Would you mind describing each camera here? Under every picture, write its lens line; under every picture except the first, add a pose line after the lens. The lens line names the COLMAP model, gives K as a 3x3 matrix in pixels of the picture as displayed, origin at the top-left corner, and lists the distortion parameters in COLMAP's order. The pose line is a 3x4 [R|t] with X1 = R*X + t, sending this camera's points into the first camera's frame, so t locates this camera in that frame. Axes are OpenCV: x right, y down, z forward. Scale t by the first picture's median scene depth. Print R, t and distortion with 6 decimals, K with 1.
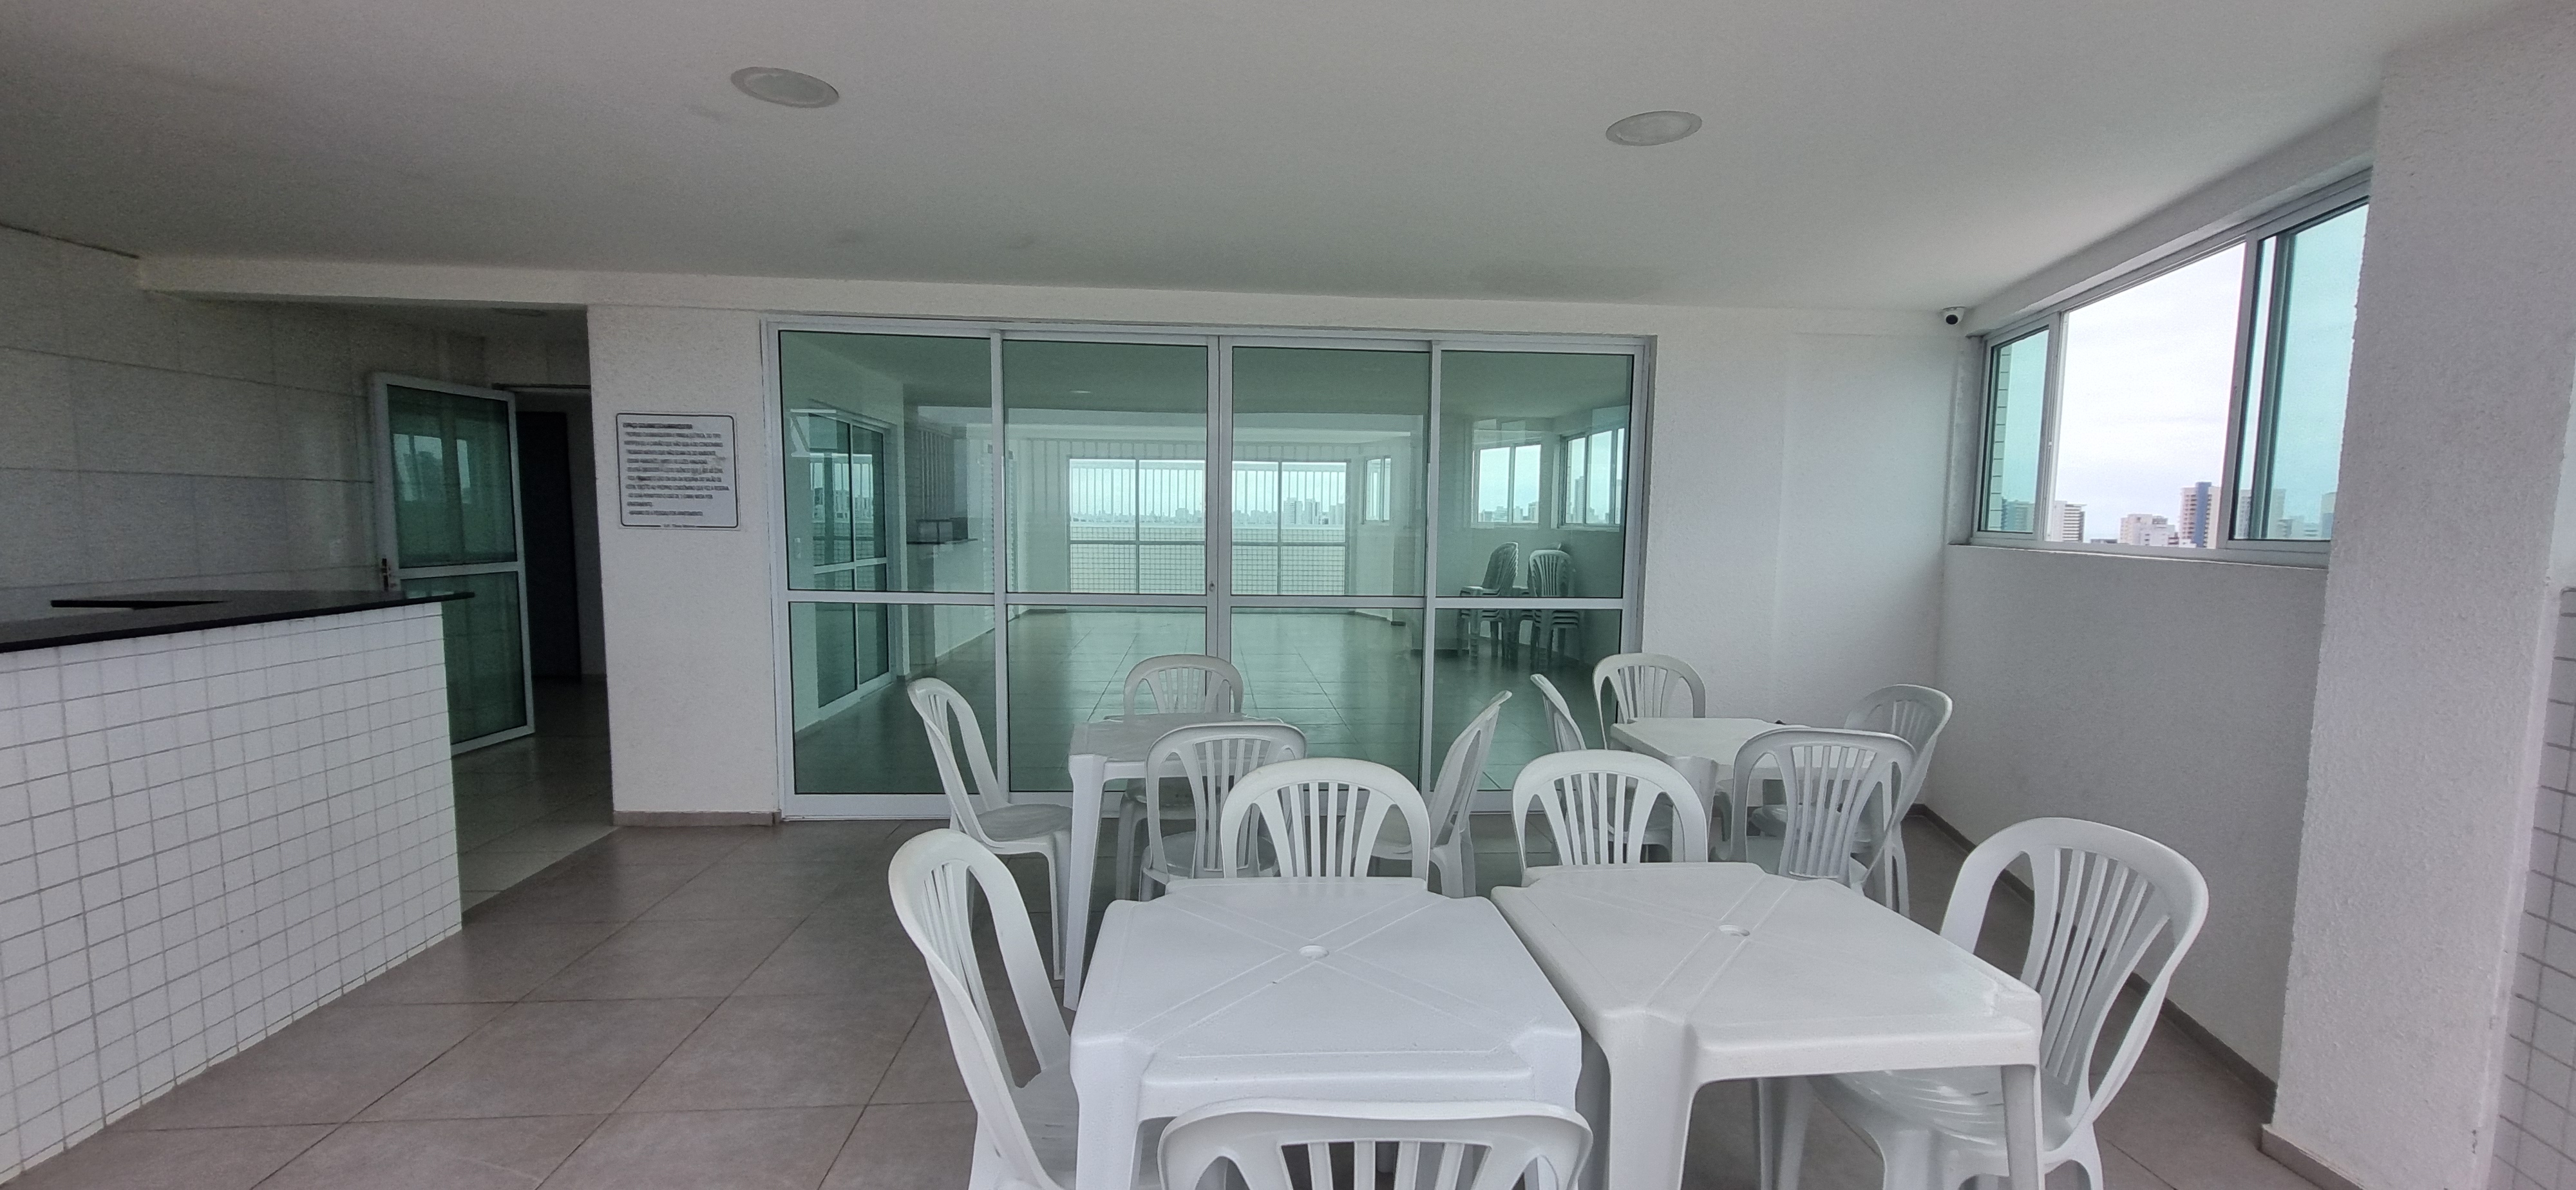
lens RADIAL K [[1015.3, 0, 1282.9], [0, 1015.3, 614.4], [0, 0, 1]] dist [0.013397, -0.000024]
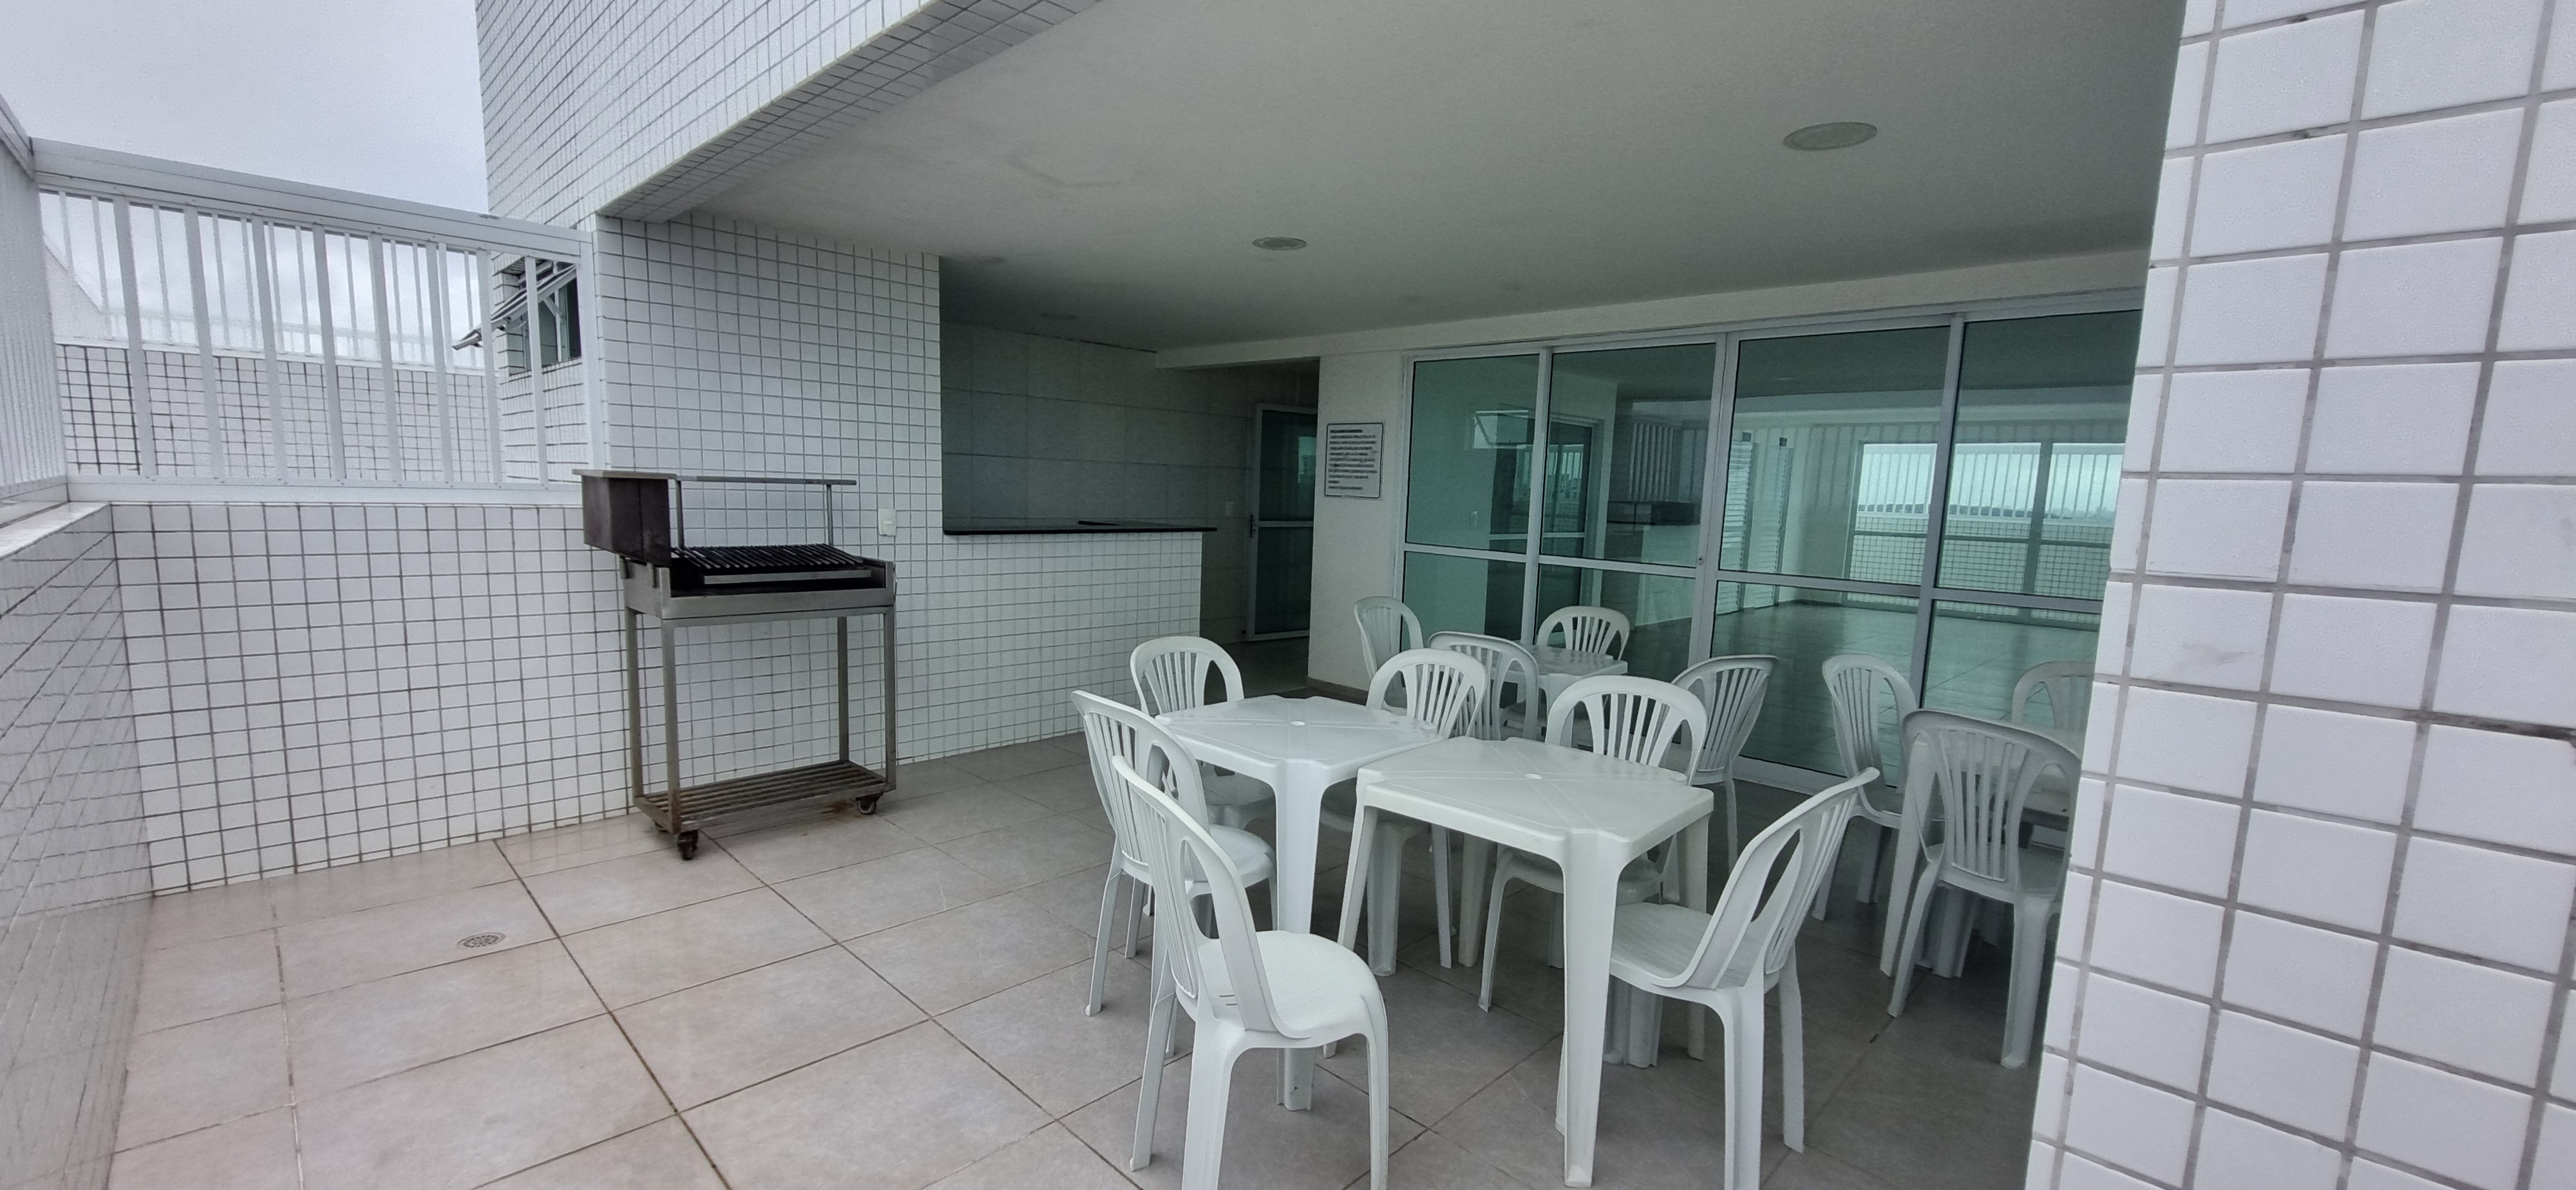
lens RADIAL K [[1015.3, 0, 1287.6], [0, 1015.3, 600.7], [0, 0, 1]] dist [0.013397, -0.000024]
pose [[0.673743, 0.096053, -0.732697, 0.310521], [-0.097342, 0.994412, 0.040853, 0.010008], [0.732527, 0.043798, 0.679328, -0.060244]]
